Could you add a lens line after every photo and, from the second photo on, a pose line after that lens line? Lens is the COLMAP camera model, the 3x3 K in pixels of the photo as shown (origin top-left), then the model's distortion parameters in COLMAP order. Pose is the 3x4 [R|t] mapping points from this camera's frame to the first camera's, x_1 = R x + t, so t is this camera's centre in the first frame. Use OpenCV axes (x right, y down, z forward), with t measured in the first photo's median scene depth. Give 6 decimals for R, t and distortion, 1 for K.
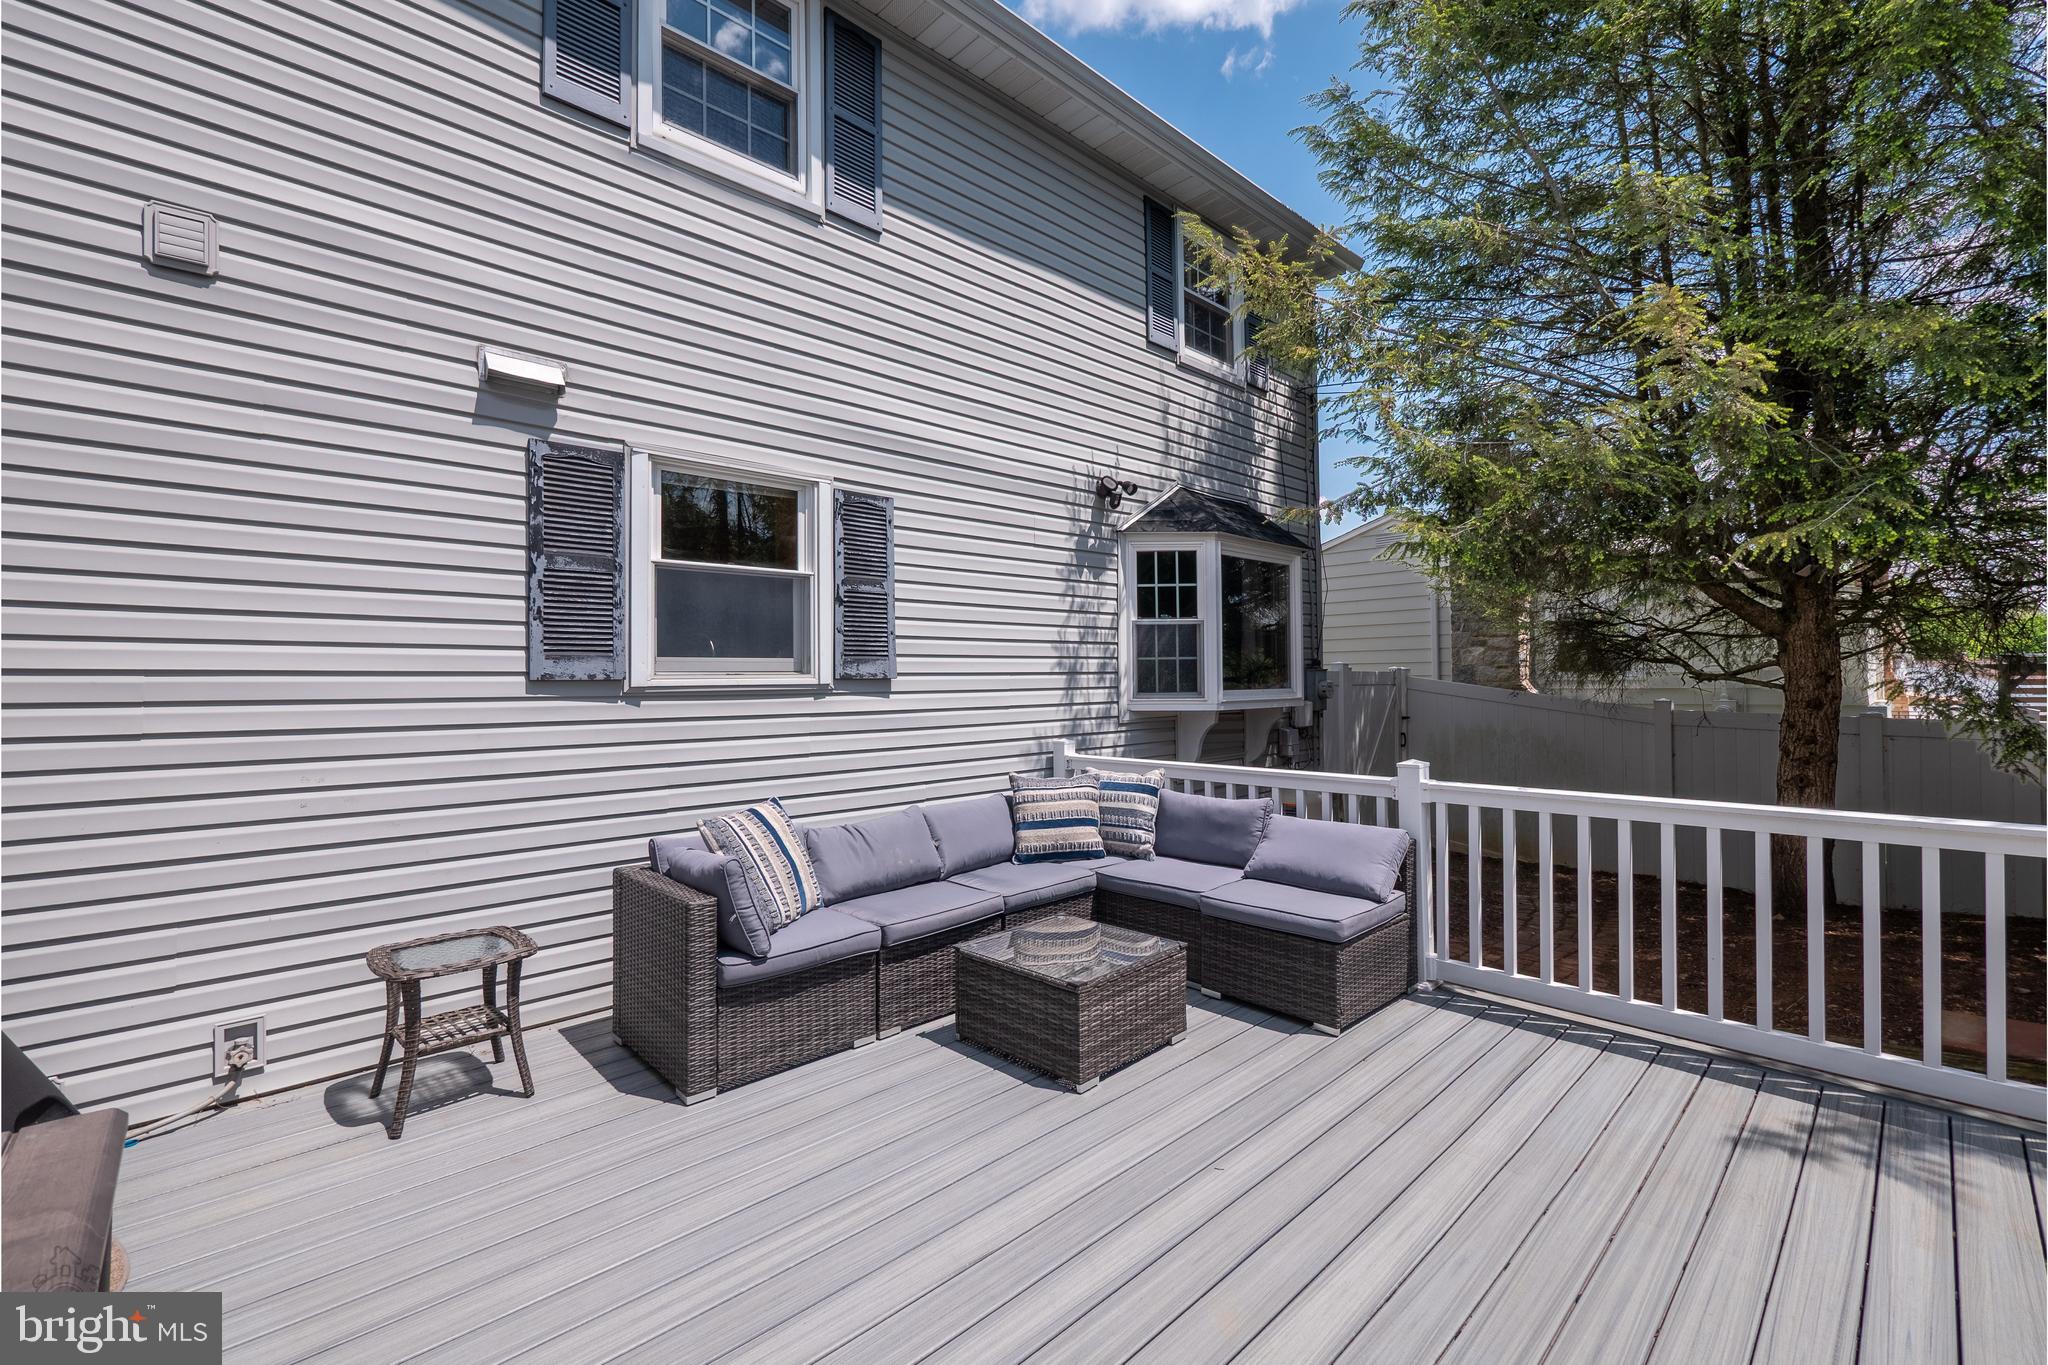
lens RADIAL K [[861.4, 0, 1016.3], [0, 861.4, 663.0], [0, 0, 1]] dist [-0.004544, 0.000203]
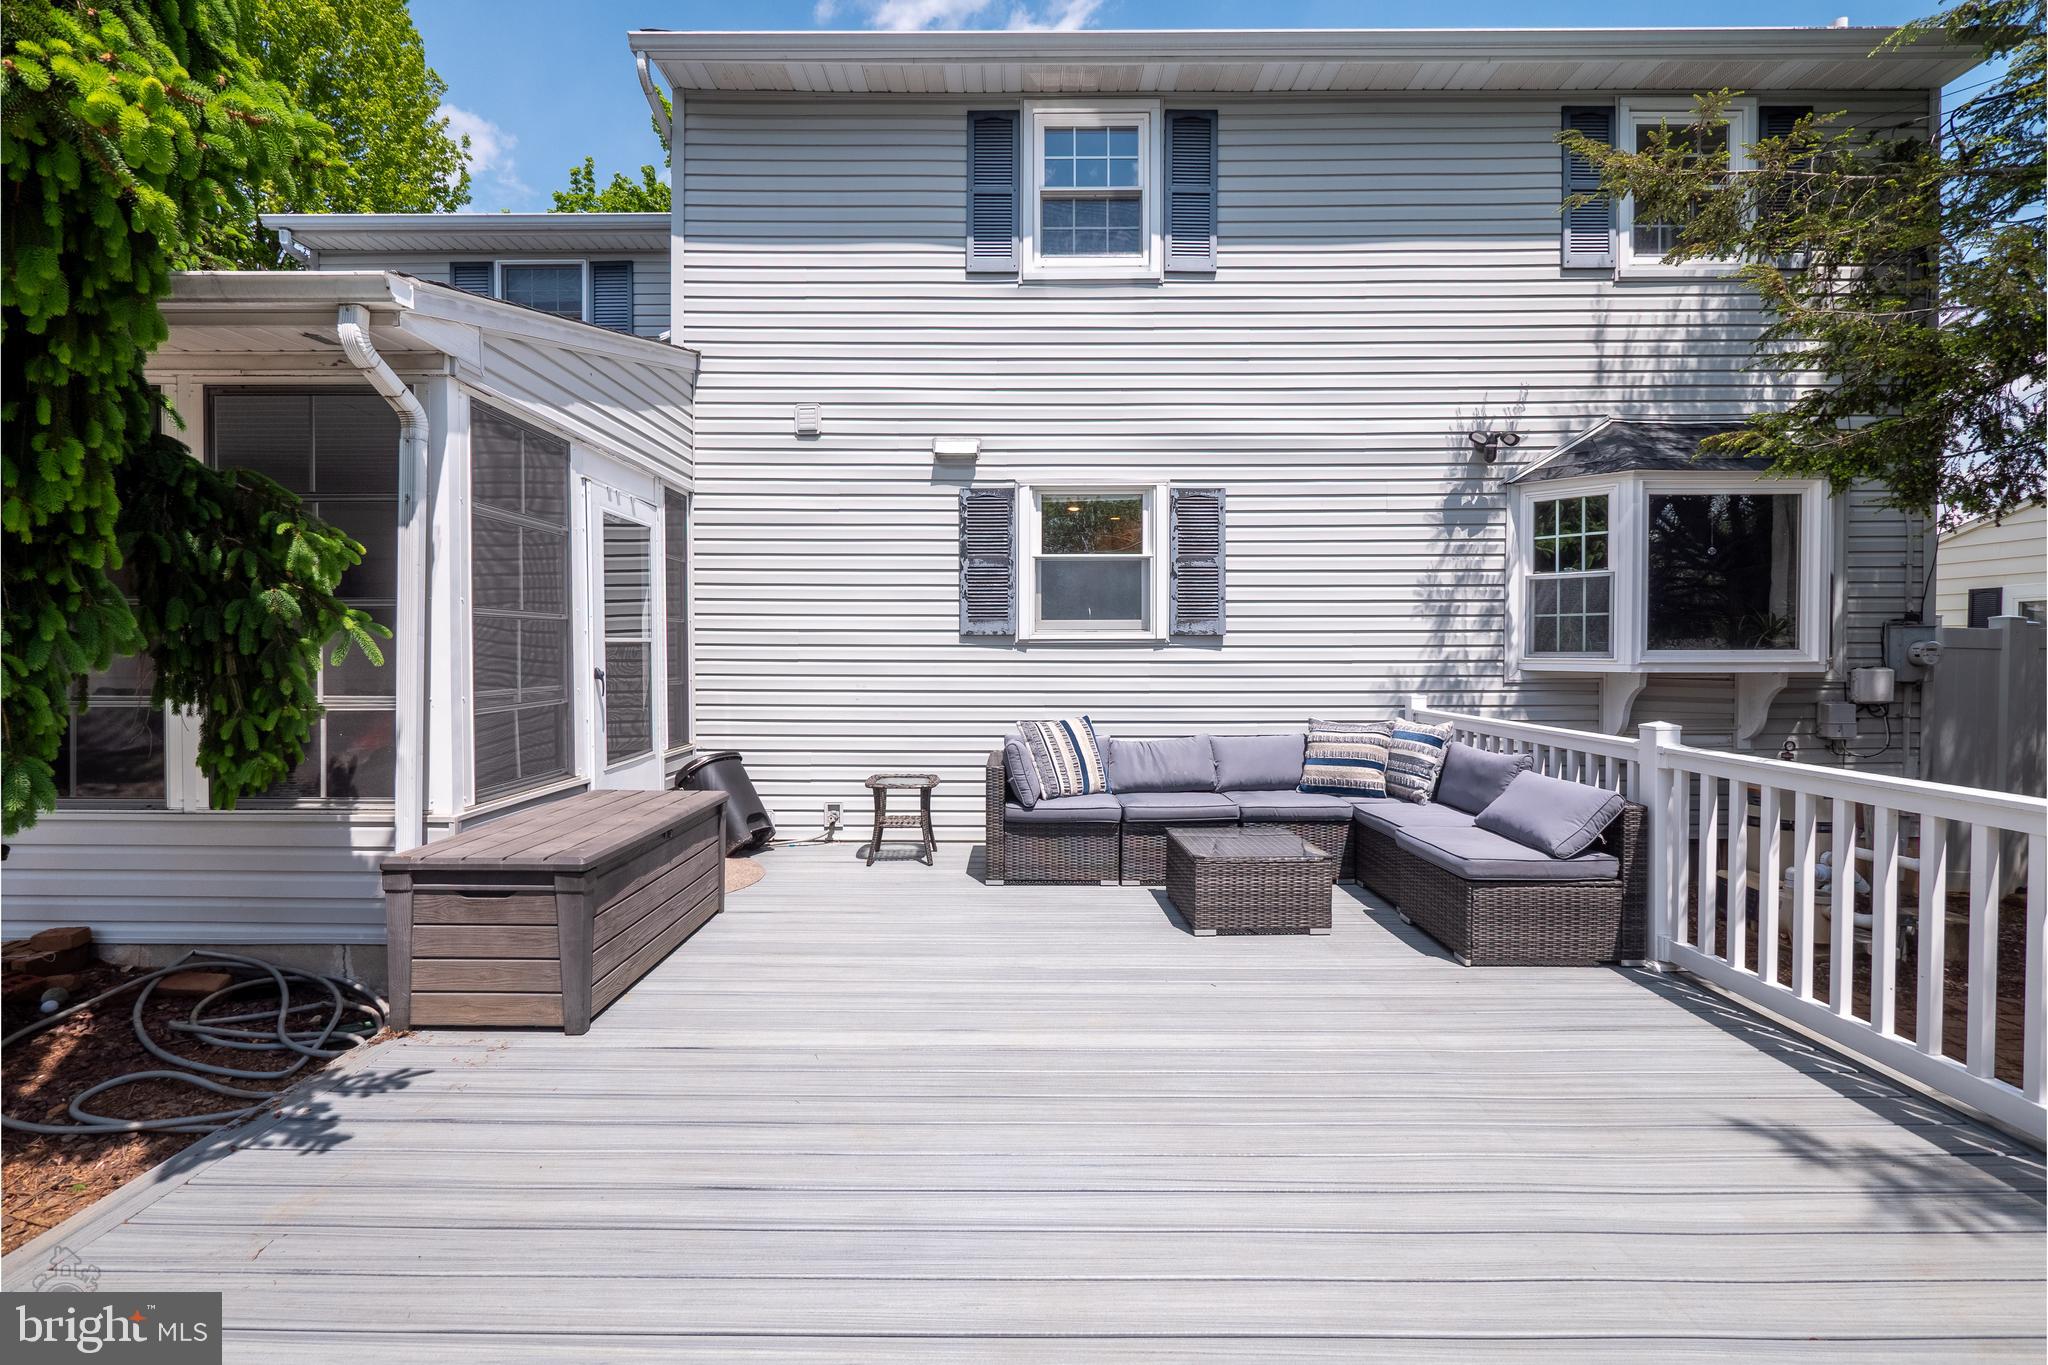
lens RADIAL K [[861.4, 0, 1016.3], [0, 861.4, 663.0], [0, 0, 1]] dist [-0.004544, 0.000203]
pose [[0.726969, 0.020353, -0.686369, 0.526841], [0.007392, 0.999271, 0.037461, 0.010344], [0.686631, -0.032306, 0.726288, -0.112948]]
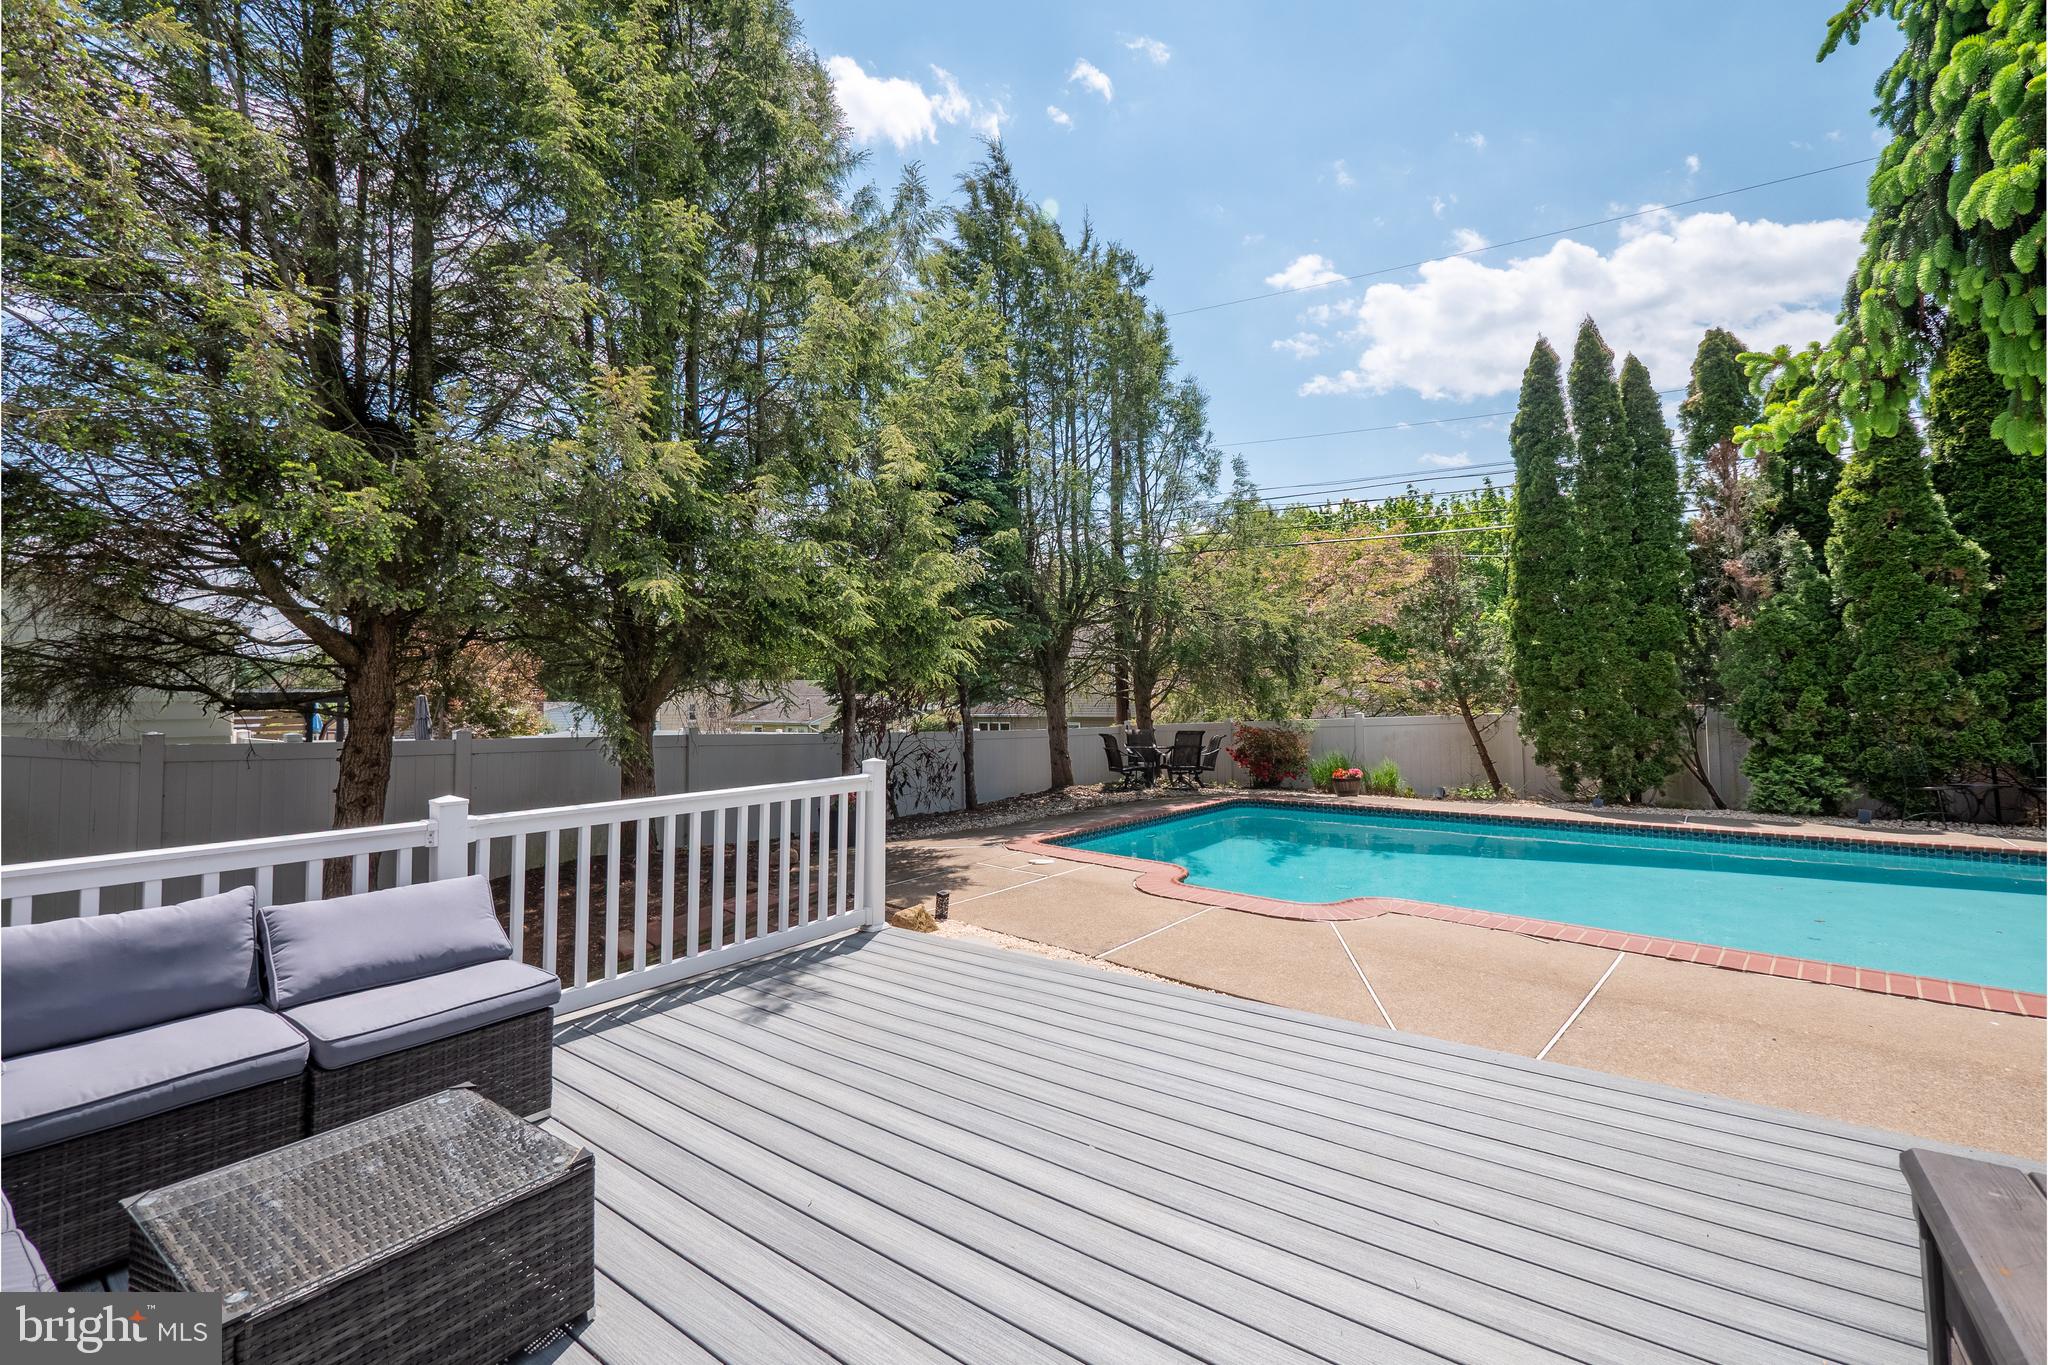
lens RADIAL K [[861.4, 0, 1016.3], [0, 861.4, 663.0], [0, 0, 1]] dist [-0.004544, 0.000203]
pose [[-0.183845, 0.051235, 0.981619, -0.424667], [-0.012037, 0.998448, -0.054367, 0.016033], [-0.982882, -0.021811, -0.182943, 0.516818]]
